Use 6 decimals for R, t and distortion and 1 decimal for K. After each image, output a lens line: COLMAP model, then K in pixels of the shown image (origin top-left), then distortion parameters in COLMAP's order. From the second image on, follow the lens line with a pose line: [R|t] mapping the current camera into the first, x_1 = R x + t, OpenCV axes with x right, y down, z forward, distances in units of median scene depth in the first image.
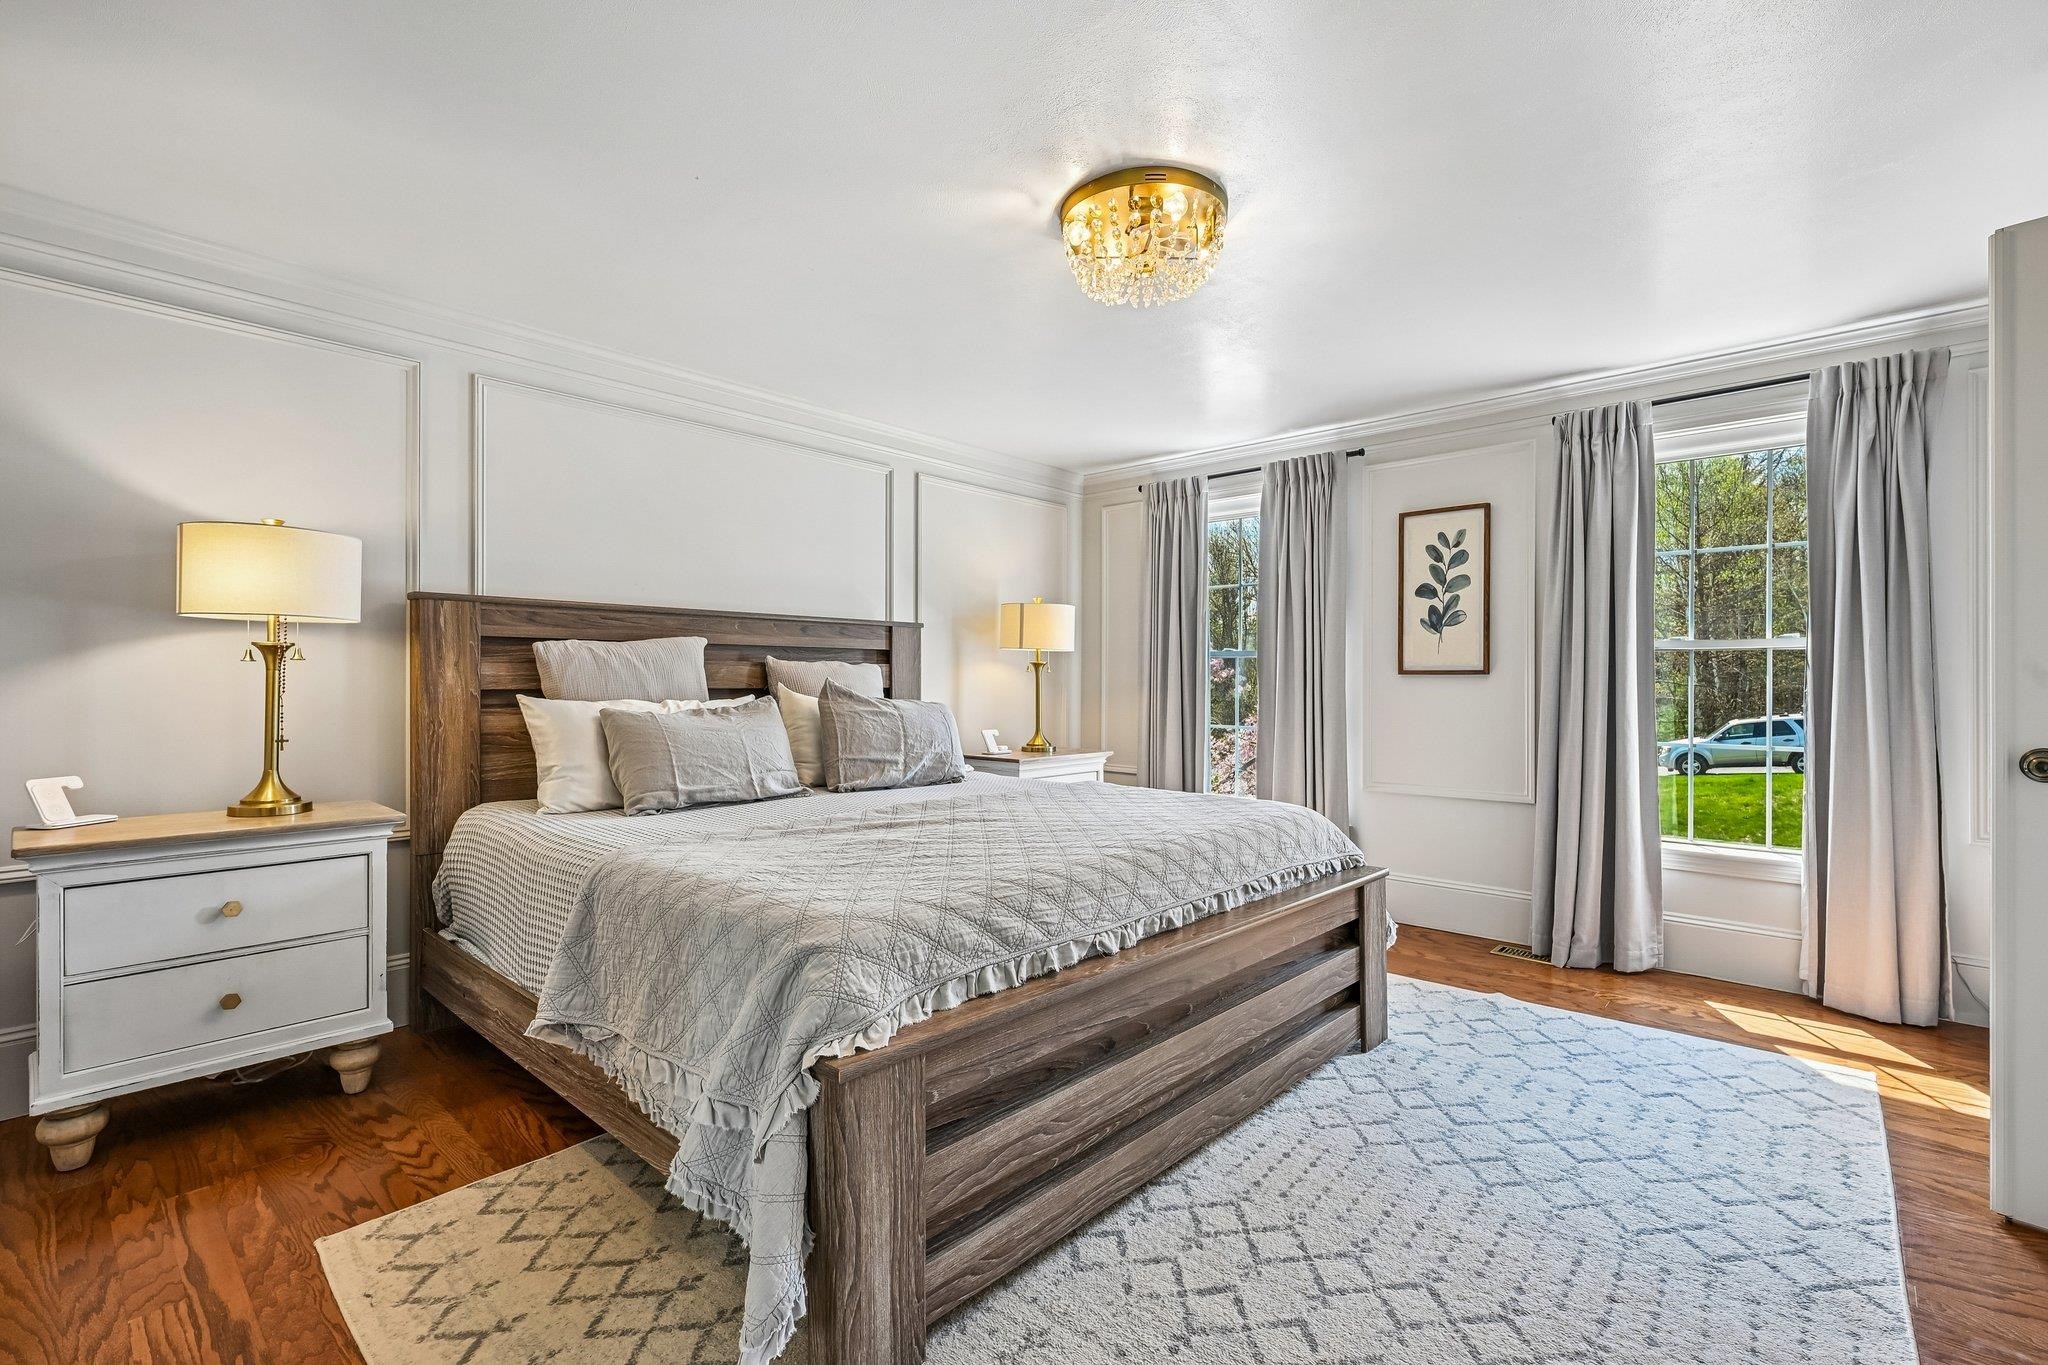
lens RADIAL K [[916.2, 0, 992.2], [0, 916.2, 678.8], [0, 0, 1]] dist [0.002125, -0.000882]
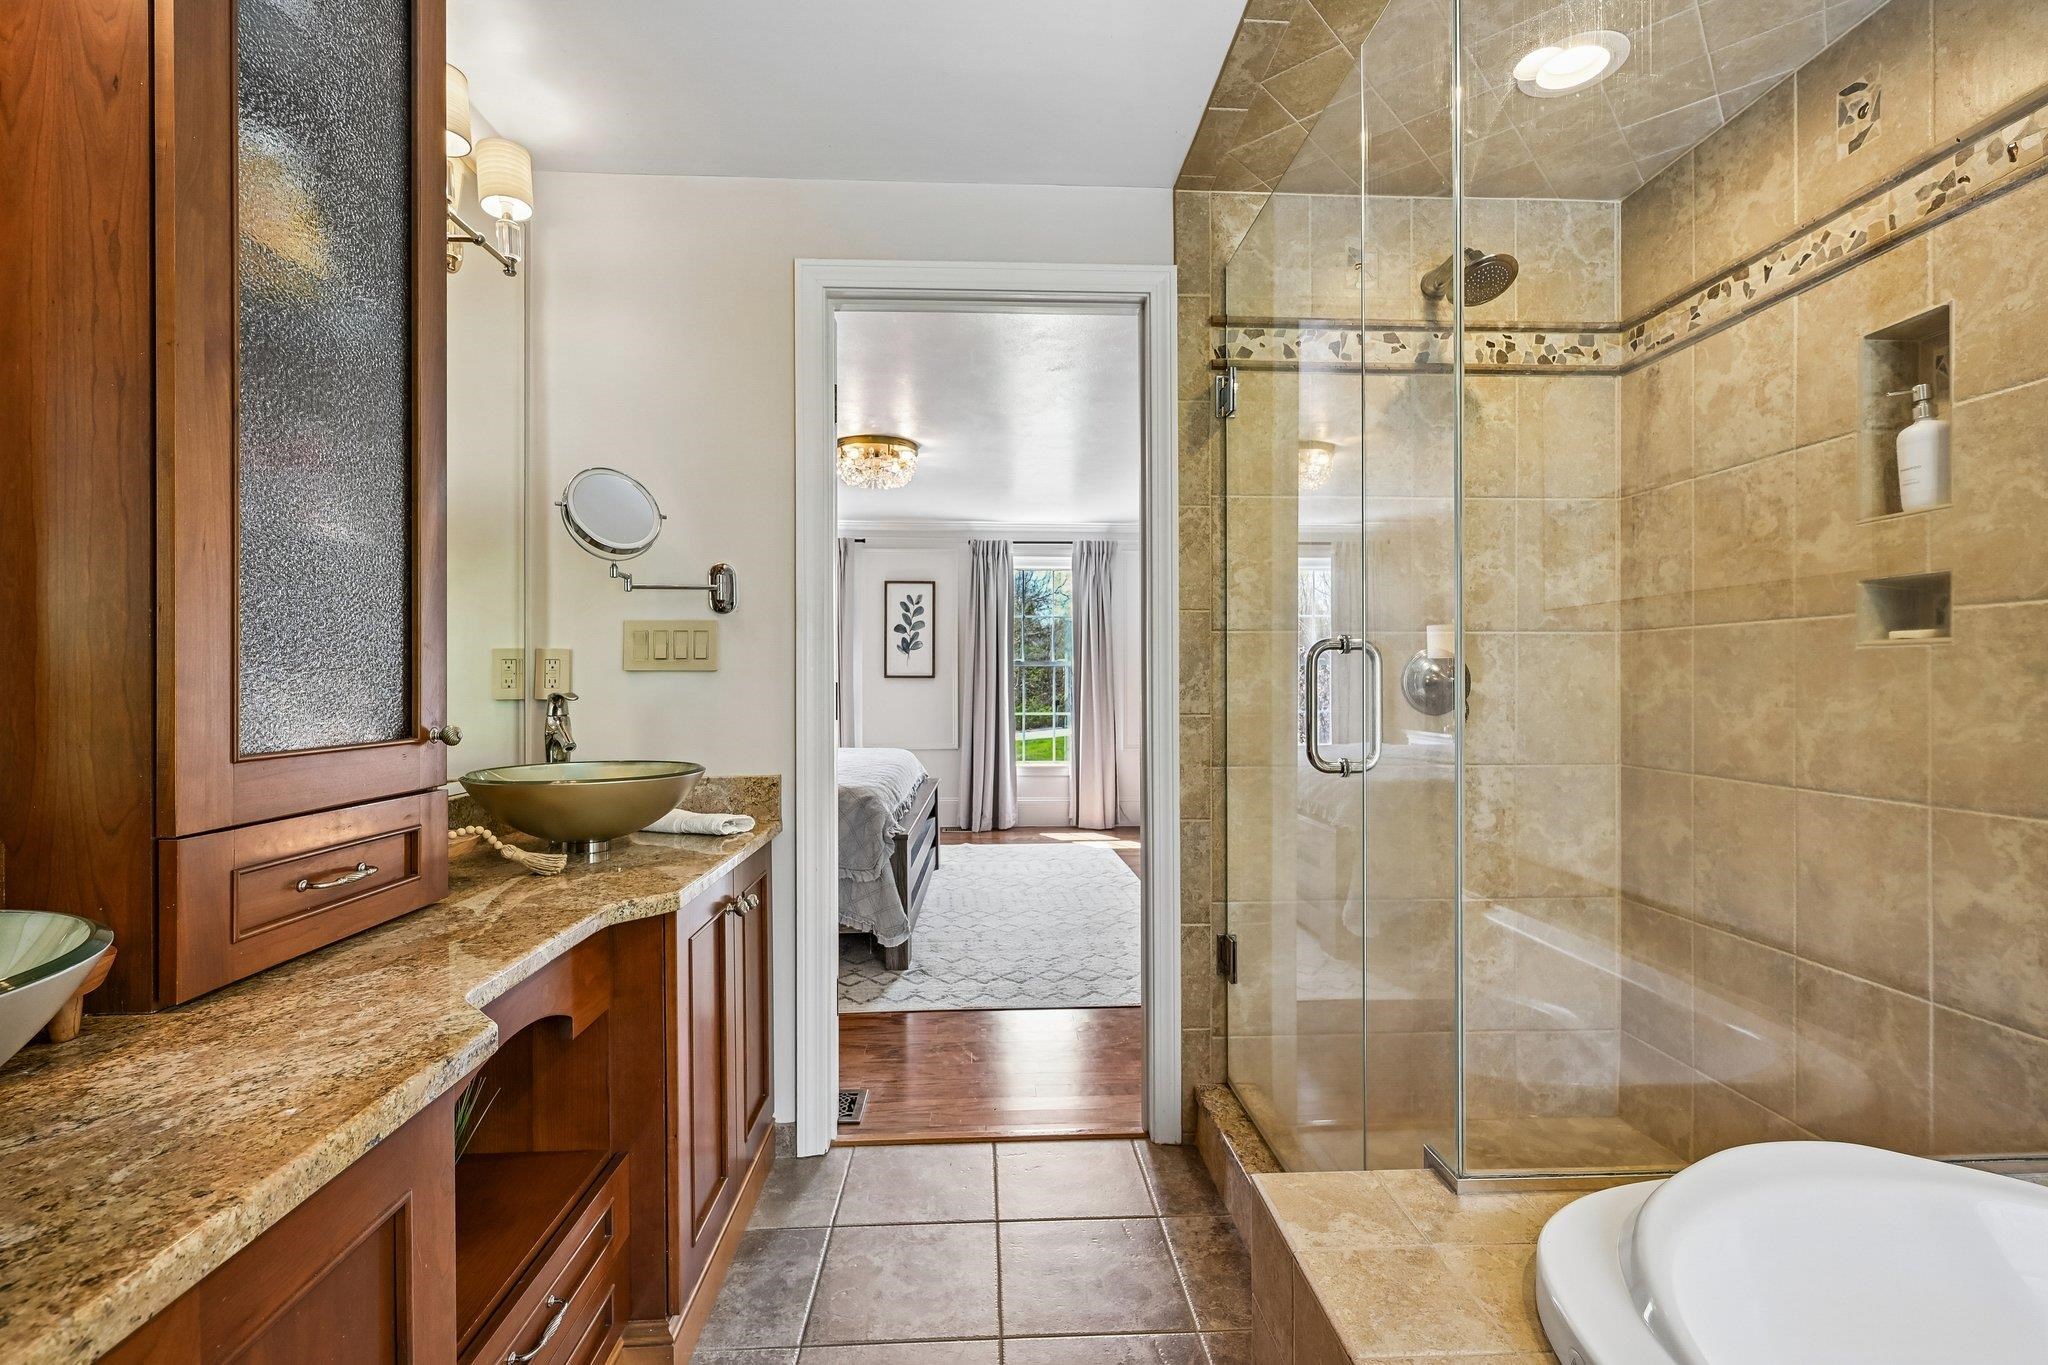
lens RADIAL K [[916.2, 0, 1016.2], [0, 916.2, 682.6], [0, 0, 1]] dist [0.002125, -0.000882]
pose [[0.703459, -0.006827, 0.710703, -0.608562], [0.002369, 0.999971, 0.007261, -0.008919], [-0.710732, -0.003424, 0.703454, -0.355962]]
